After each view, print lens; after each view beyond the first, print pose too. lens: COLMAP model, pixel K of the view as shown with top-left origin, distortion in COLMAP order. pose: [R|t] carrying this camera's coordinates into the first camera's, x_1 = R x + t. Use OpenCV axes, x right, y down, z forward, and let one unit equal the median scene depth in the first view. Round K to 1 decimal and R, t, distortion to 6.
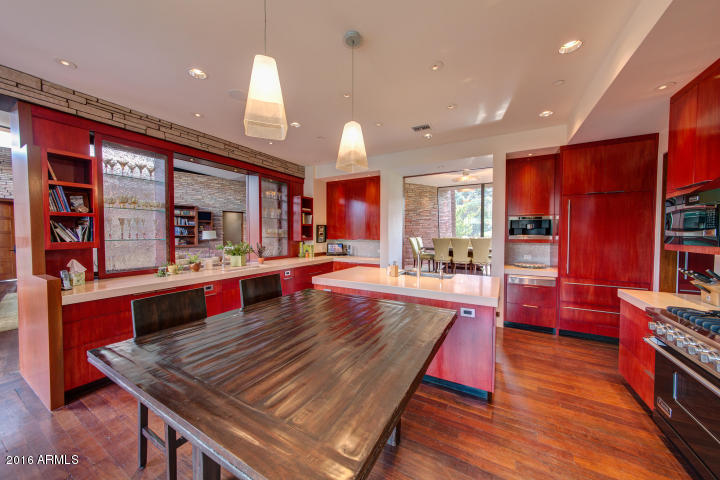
lens RADIAL K [[251.2, 0, 359.6], [0, 251.2, 240.3], [0, 0, 1]] dist [0.002499, 0.000169]
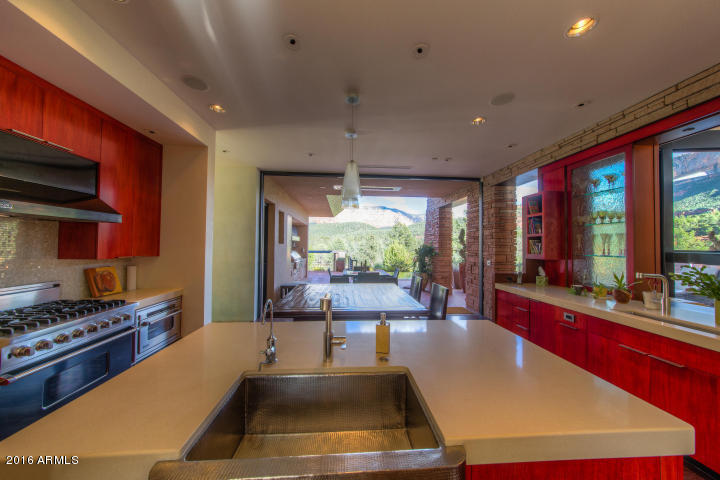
lens RADIAL K [[251.2, 0, 359.9], [0, 251.2, 240.3], [0, 0, 1]] dist [0.002499, 0.000169]
pose [[-0.835631, -0.011229, -0.549176, 0.397657], [-0.017750, 0.999821, 0.006566, -0.052416], [0.549004, 0.015235, -0.835681, 1.295717]]
